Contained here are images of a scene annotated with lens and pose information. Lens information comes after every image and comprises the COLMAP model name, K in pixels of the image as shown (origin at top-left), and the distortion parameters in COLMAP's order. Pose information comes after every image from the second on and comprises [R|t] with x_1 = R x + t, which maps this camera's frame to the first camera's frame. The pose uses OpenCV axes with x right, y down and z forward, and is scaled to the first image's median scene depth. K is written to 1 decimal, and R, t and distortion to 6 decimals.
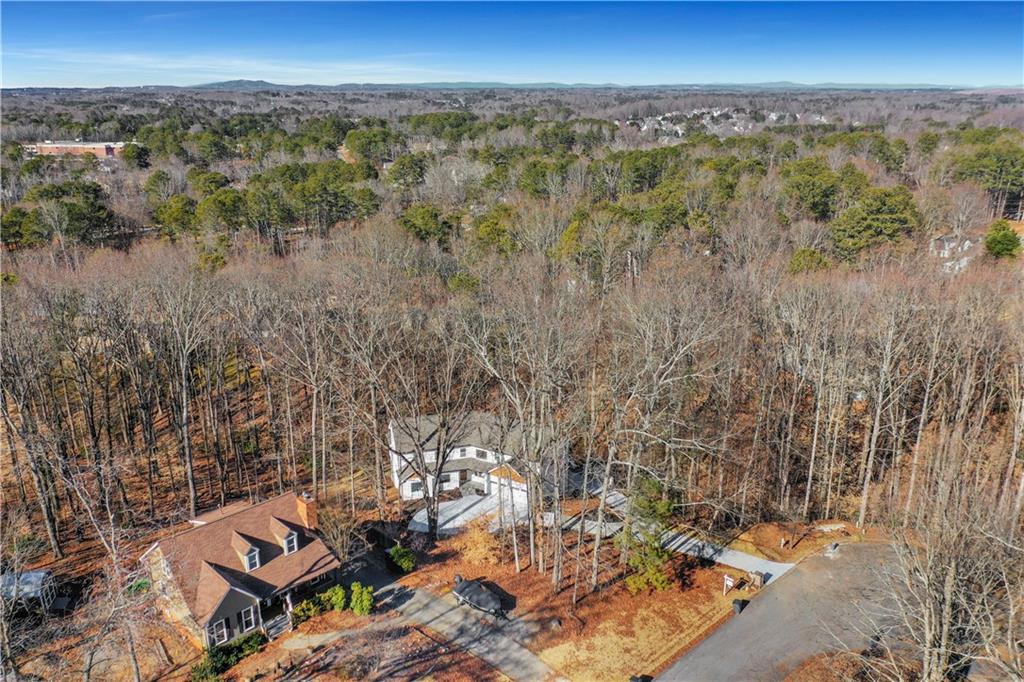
lens RADIAL K [[792.4, 0, 510.7], [0, 792.4, 344.5], [0, 0, 1]] dist [-0.005035, -0.003796]
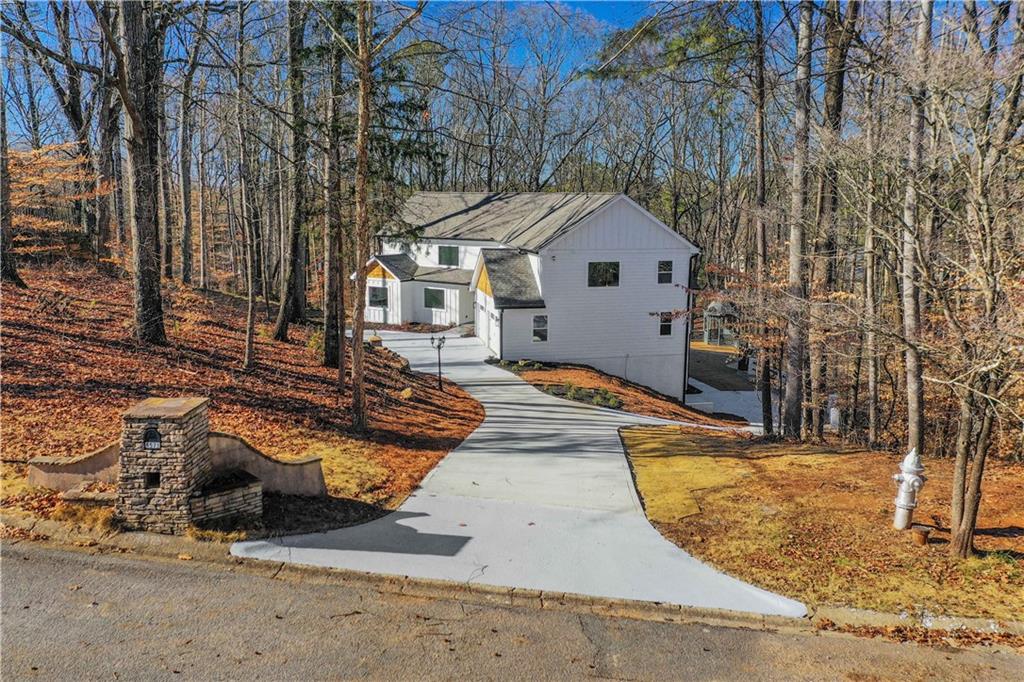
lens RADIAL K [[801.9, 0, 513.8], [0, 801.9, 337.7], [0, 0, 1]] dist [-0.011243, -0.006980]
pose [[0.676250, 0.133101, -0.724549, 0.286579], [-0.229274, 0.972722, -0.035299, 0.182362], [0.700086, 0.189991, 0.688319, 0.637945]]
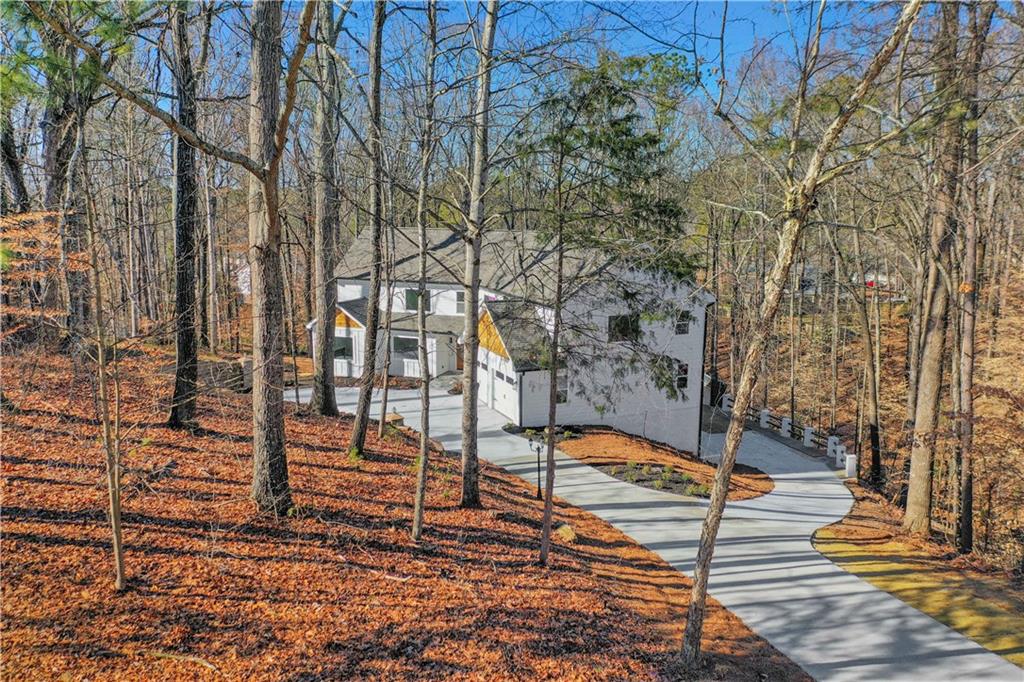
lens RADIAL K [[791.3, 0, 527.1], [0, 791.3, 339.7], [0, 0, 1]] dist [-0.058123, -0.000014]
pose [[0.814529, 0.110319, -0.569537, 0.205775], [-0.184588, 0.980014, -0.074161, 0.169444], [0.549973, 0.165536, 0.818613, 0.615903]]
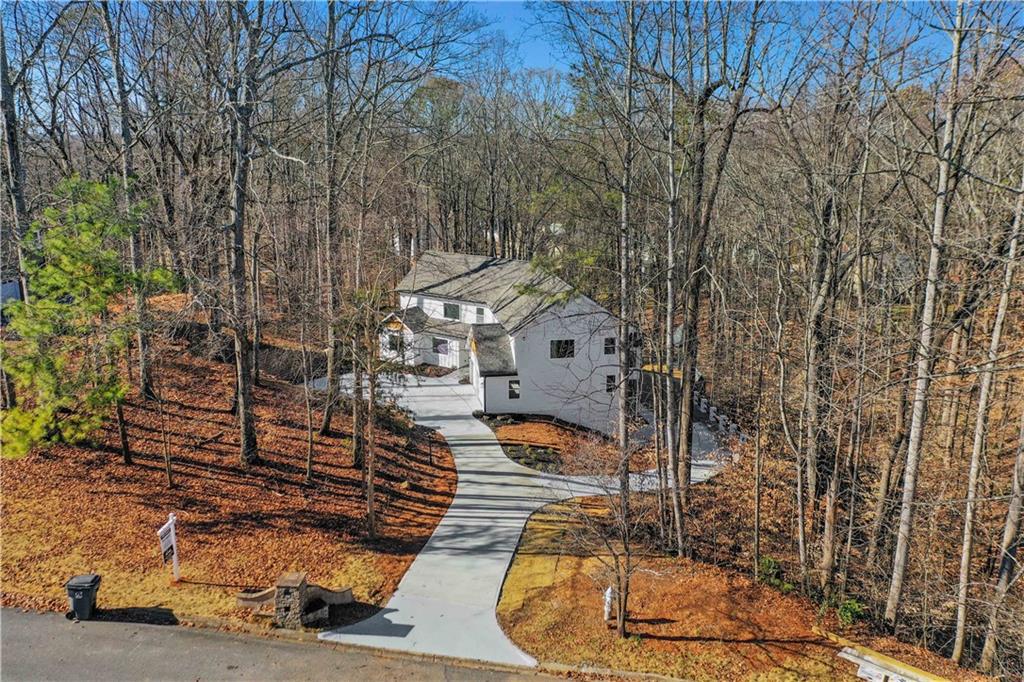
lens RADIAL K [[792.4, 0, 510.7], [0, 792.4, 344.5], [0, 0, 1]] dist [-0.005035, -0.003796]
pose [[0.646043, 0.192529, -0.738621, 0.378535], [-0.234257, 0.970979, 0.048200, 0.114311], [0.726466, 0.141888, 0.672395, 0.567466]]
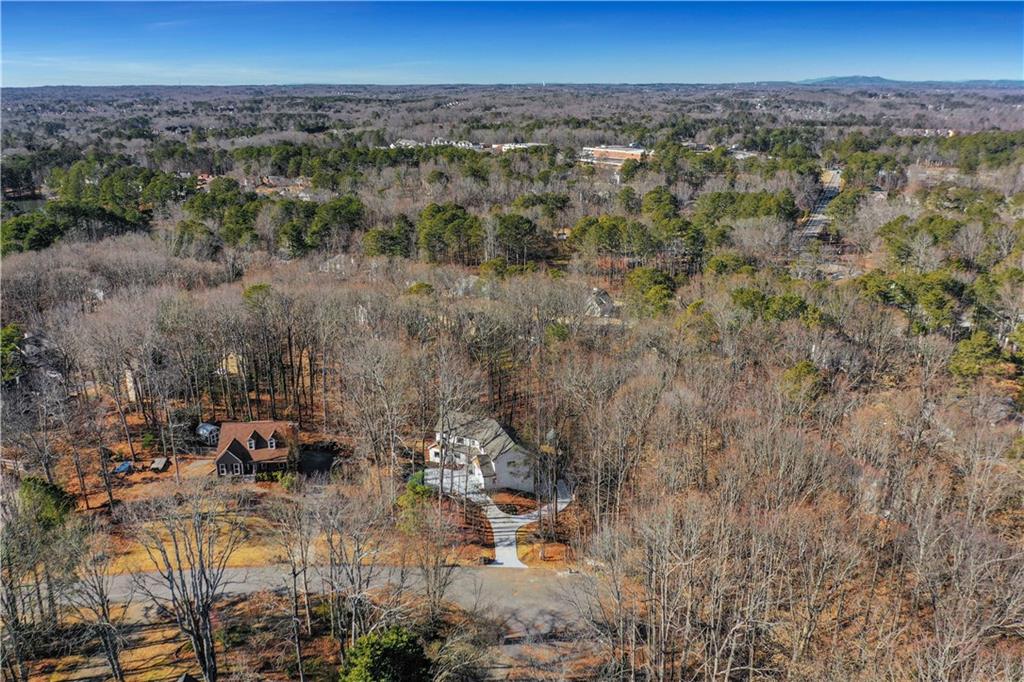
lens RADIAL K [[801.9, 0, 513.8], [0, 801.9, 337.7], [0, 0, 1]] dist [-0.011243, -0.006980]
pose [[0.761951, 0.196429, -0.617127, 0.827424], [-0.199364, 0.977763, 0.065069, -0.159484], [0.616185, 0.073454, 0.784168, -0.142572]]
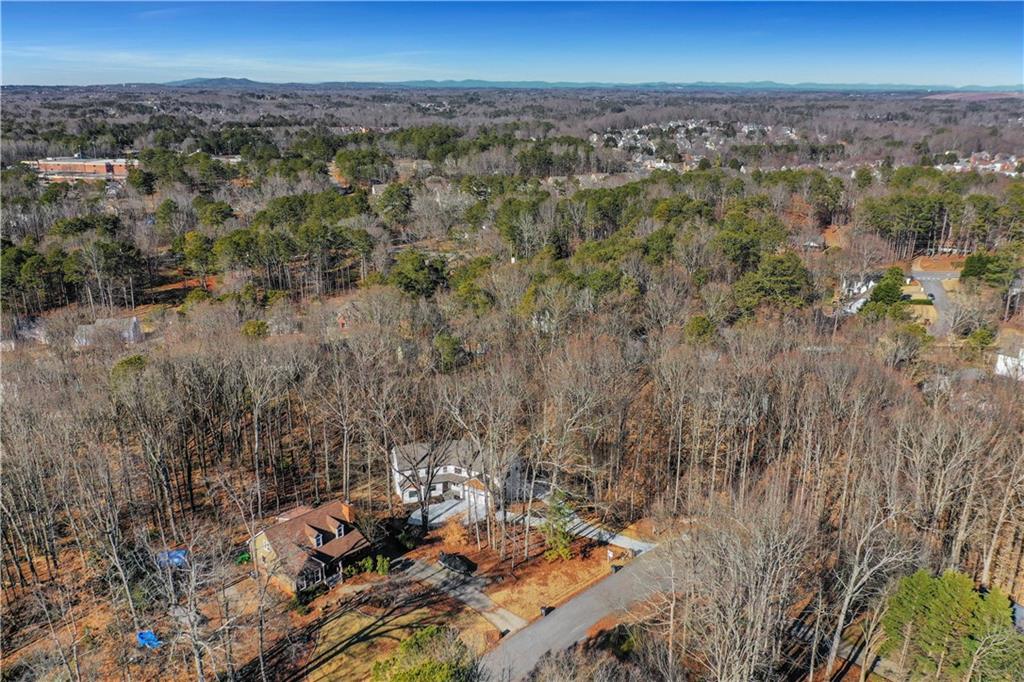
lens RADIAL K [[792.4, 0, 510.7], [0, 792.4, 344.5], [0, 0, 1]] dist [-0.005035, -0.003796]
pose [[0.999813, -0.000918, 0.019339, 0.027196], [0.000880, 0.999998, 0.001999, -0.083364], [-0.019341, -0.001982, 0.999811, -0.387071]]
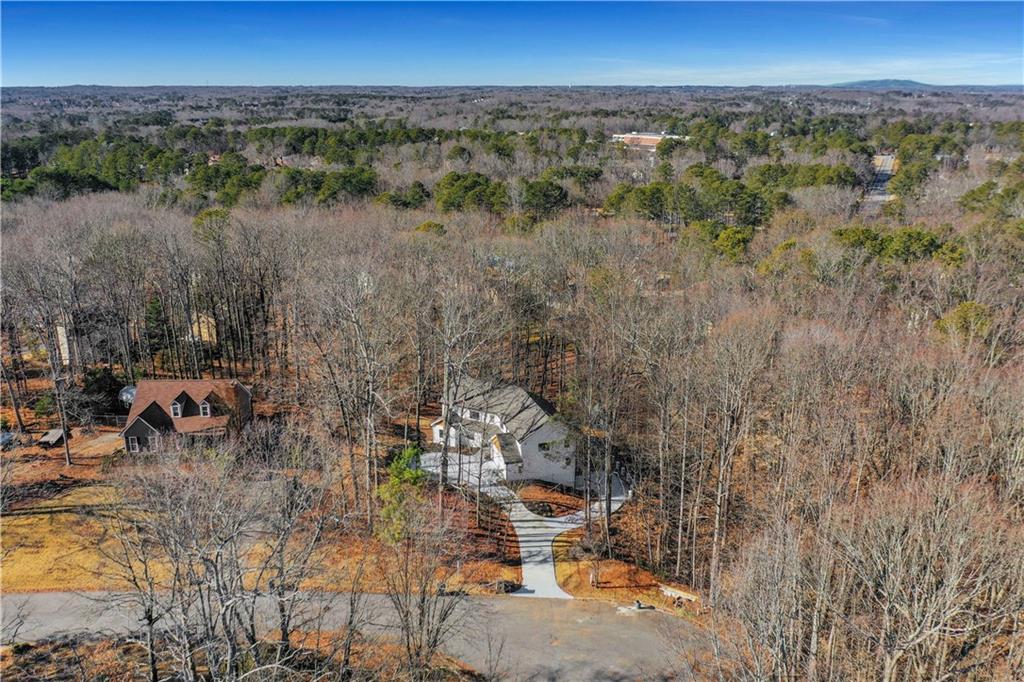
lens RADIAL K [[801.9, 0, 513.8], [0, 801.9, 337.7], [0, 0, 1]] dist [-0.011243, -0.006980]
pose [[0.741824, 0.202924, -0.639155, 0.604049], [-0.209063, 0.975598, 0.067096, -0.050767], [0.637173, 0.083850, 0.766146, 0.144845]]
